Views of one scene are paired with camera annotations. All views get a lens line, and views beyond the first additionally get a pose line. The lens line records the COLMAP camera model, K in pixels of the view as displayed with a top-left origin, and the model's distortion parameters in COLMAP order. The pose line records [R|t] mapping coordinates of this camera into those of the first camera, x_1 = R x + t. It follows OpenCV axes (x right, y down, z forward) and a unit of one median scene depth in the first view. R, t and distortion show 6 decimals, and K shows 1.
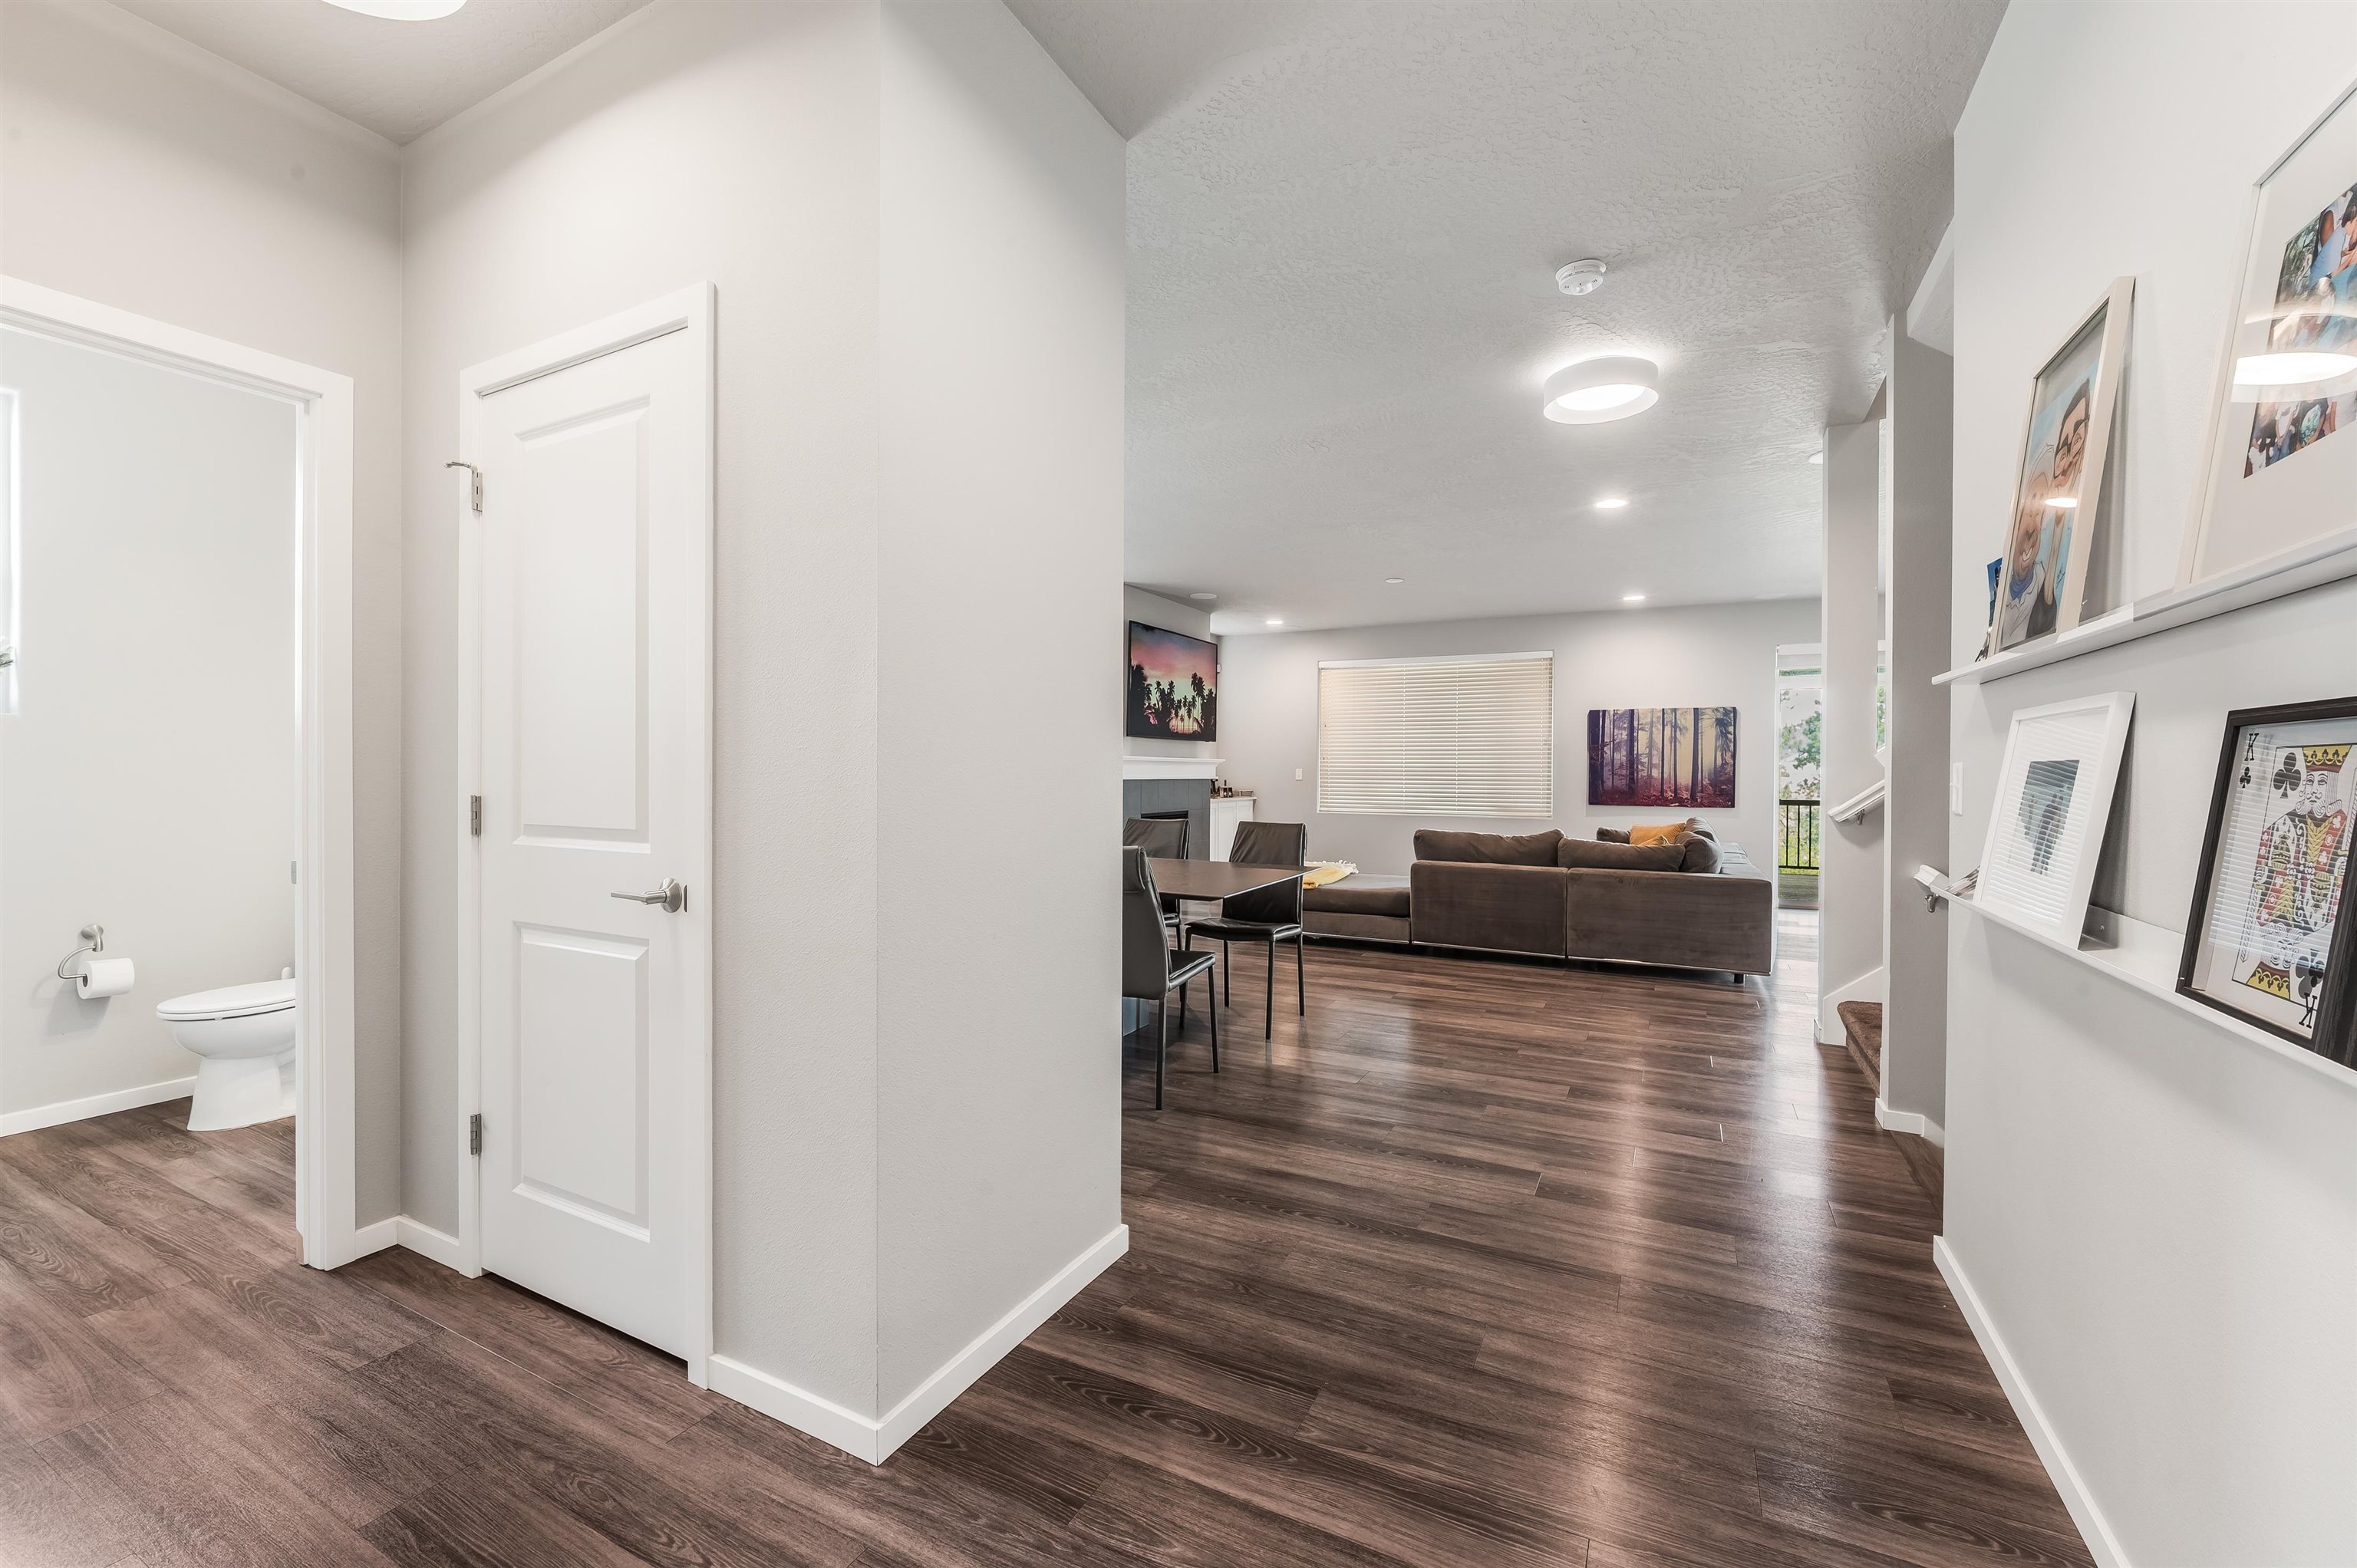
lens RADIAL K [[957.3, 0, 1177.2], [0, 957.3, 775.2], [0, 0, 1]] dist [-0.004026, -0.000419]
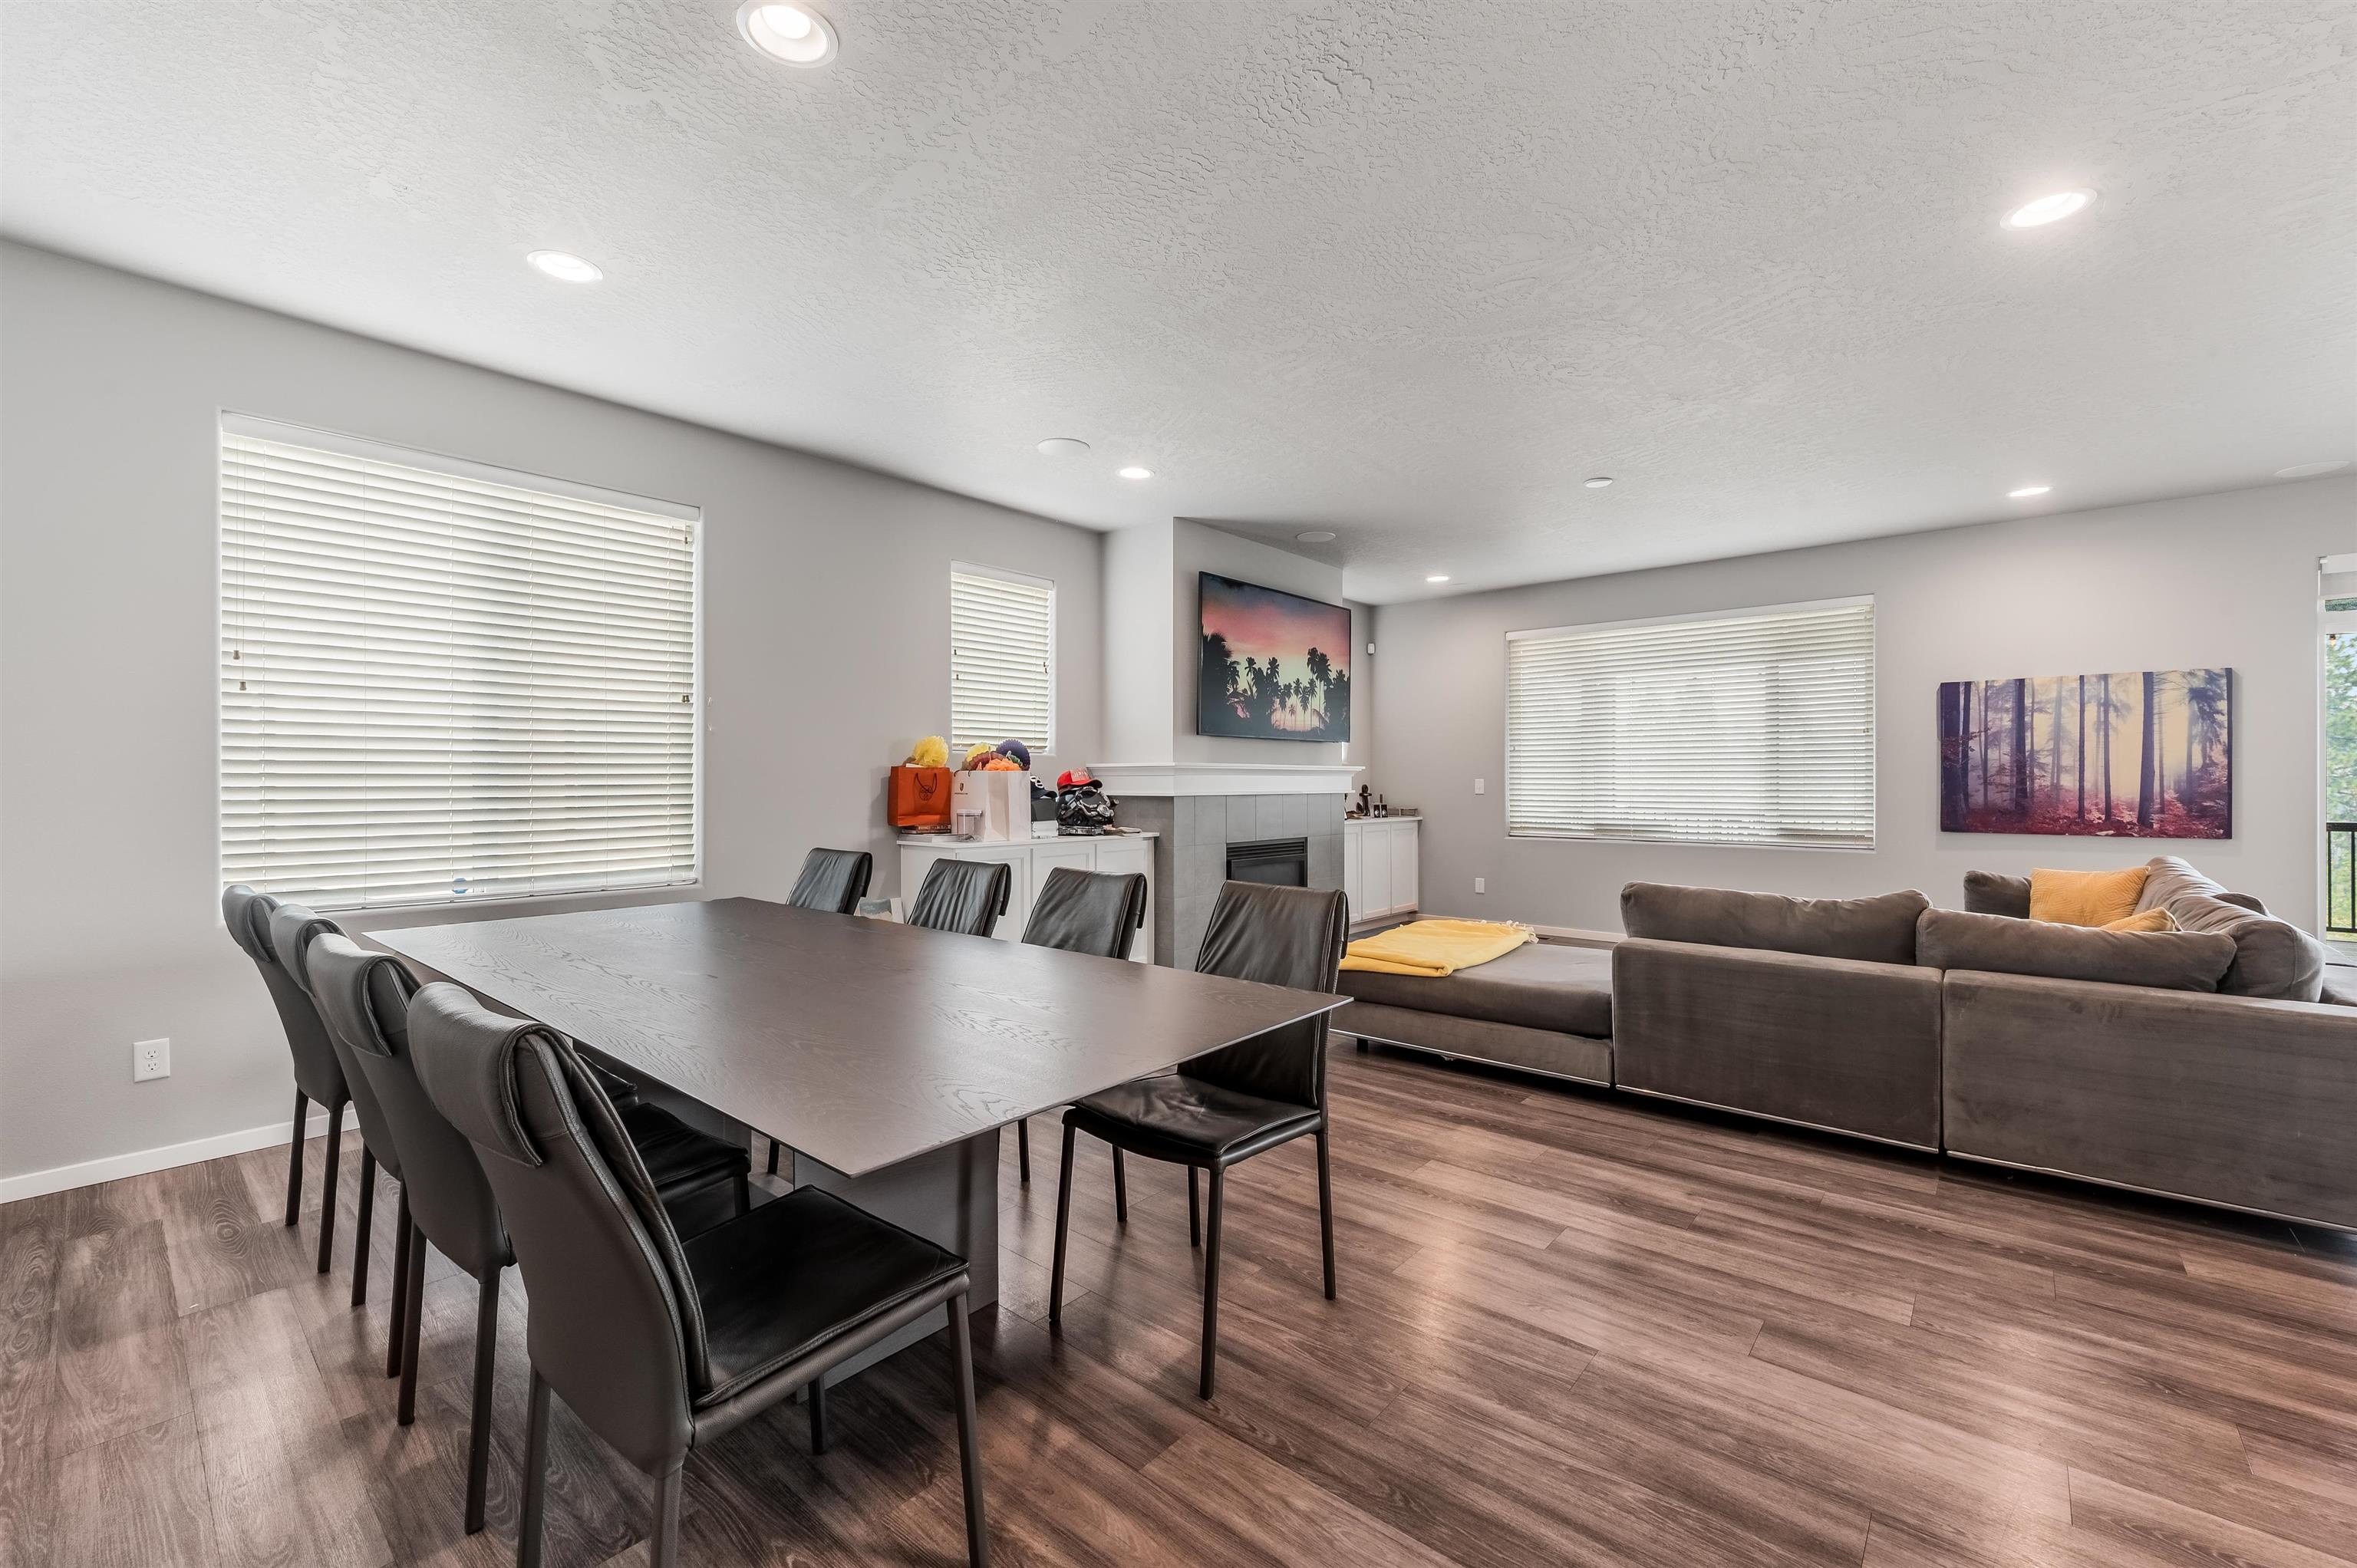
lens RADIAL K [[957.3, 0, 1182.0], [0, 957.3, 776.4], [0, 0, 1]] dist [-0.004026, -0.000419]
pose [[0.972735, -0.007881, -0.231785, 0.093105], [0.005178, 0.999911, -0.012268, -0.000789], [0.231862, 0.010733, 0.972690, 0.284264]]
